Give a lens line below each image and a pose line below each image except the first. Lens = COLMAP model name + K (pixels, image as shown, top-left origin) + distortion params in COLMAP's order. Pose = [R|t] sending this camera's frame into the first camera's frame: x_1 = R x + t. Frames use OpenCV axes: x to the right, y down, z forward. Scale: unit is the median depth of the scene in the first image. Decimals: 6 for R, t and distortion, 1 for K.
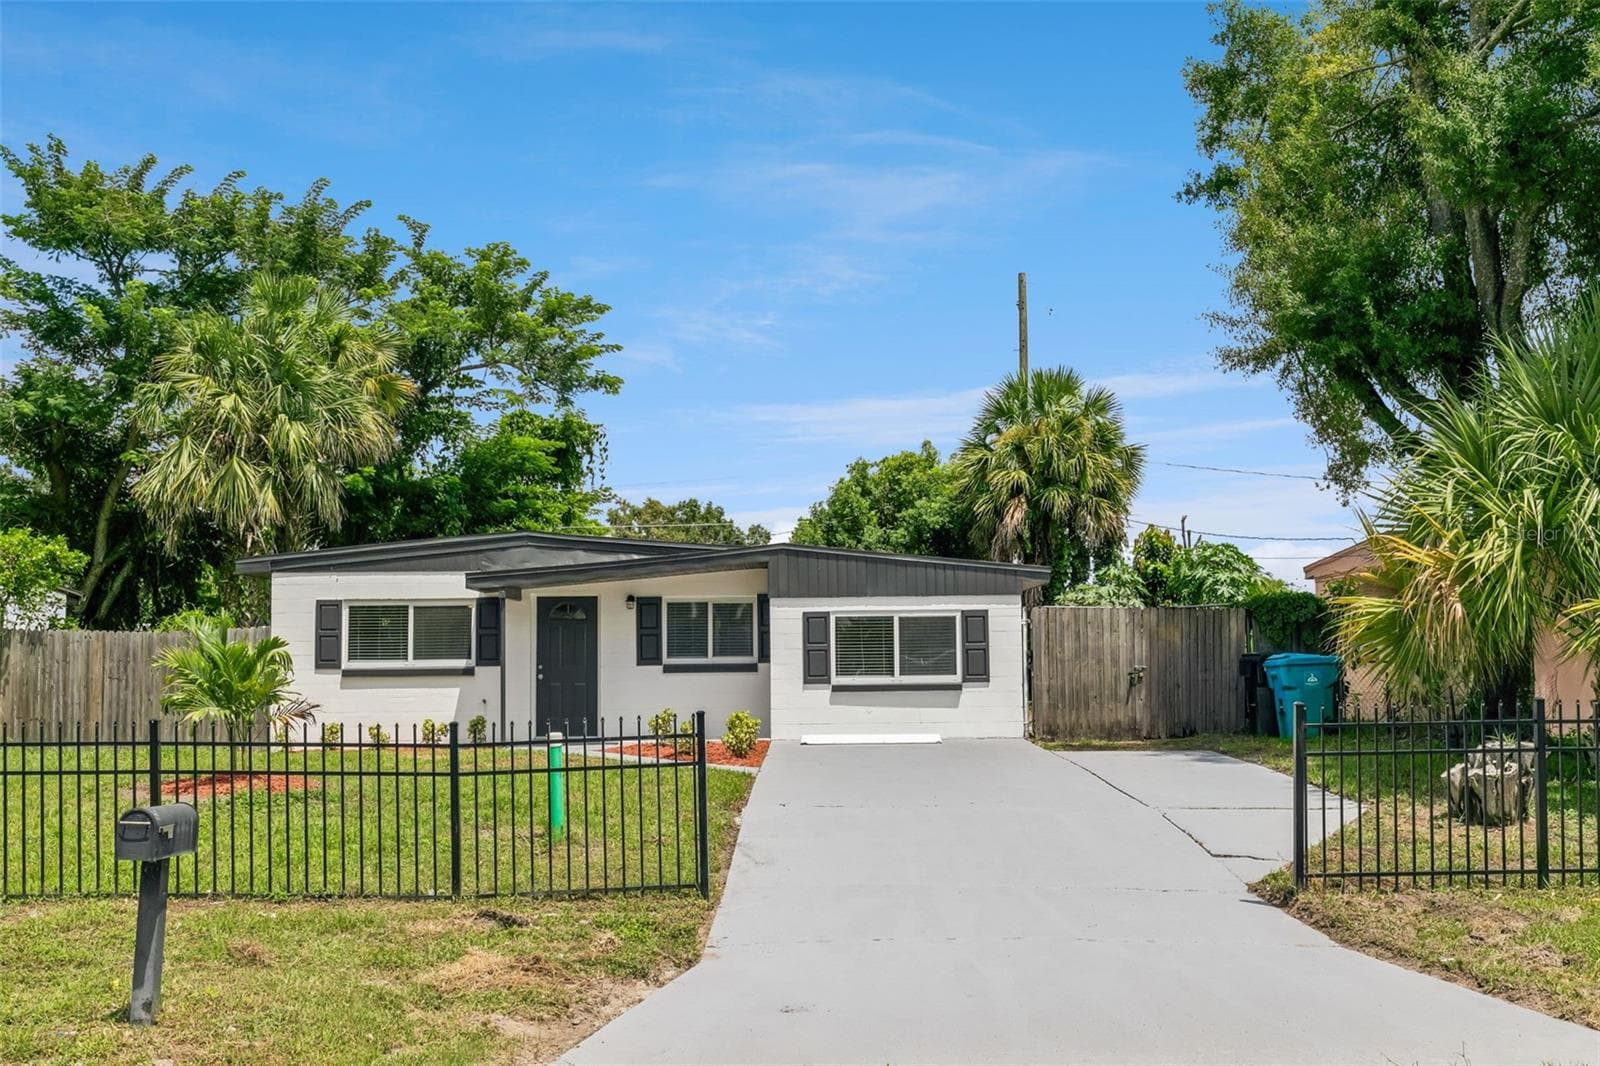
lens RADIAL K [[1675.1, 0, 738.9], [0, 1675.1, 535.5], [0, 0, 1]] dist [0.001393, 0.003401]
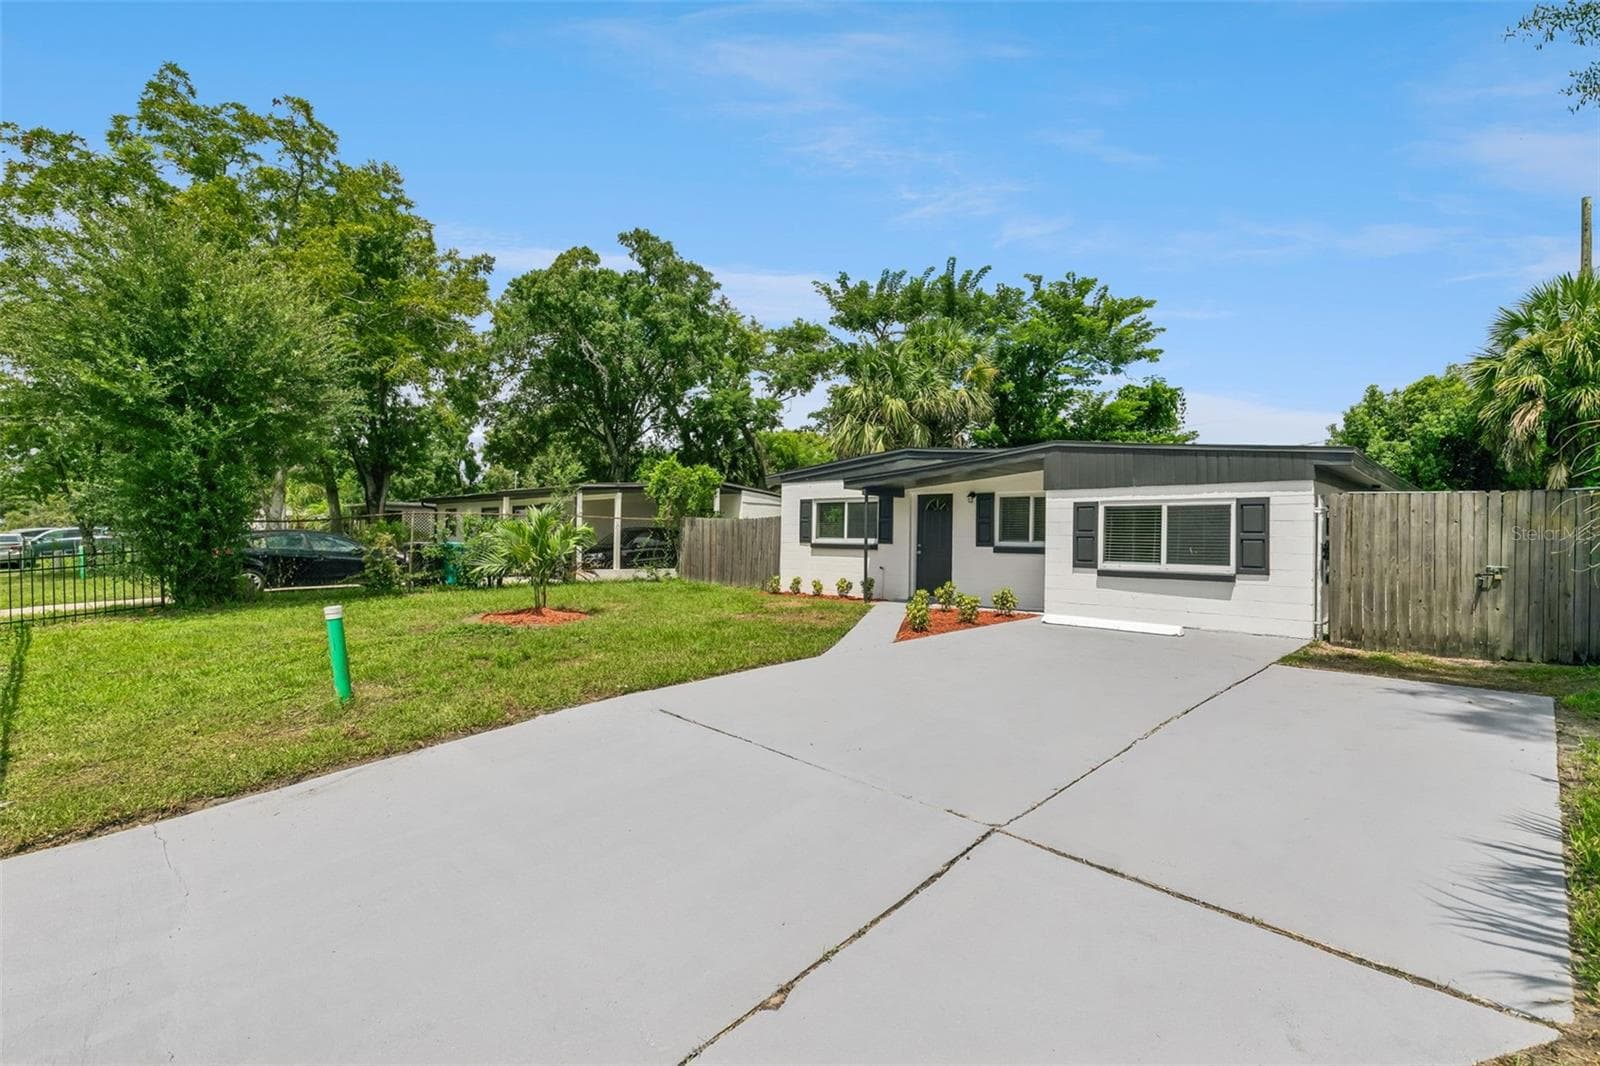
lens RADIAL K [[724.3, 0, 784.6], [0, 724.3, 536.8], [0, 0, 1]] dist [-0.002259, -0.001021]
pose [[0.712415, 0.021191, -0.701438, 0.232617], [0.030278, 0.997685, 0.060892, 0.032914], [0.701105, -0.064618, 0.710124, 0.516812]]
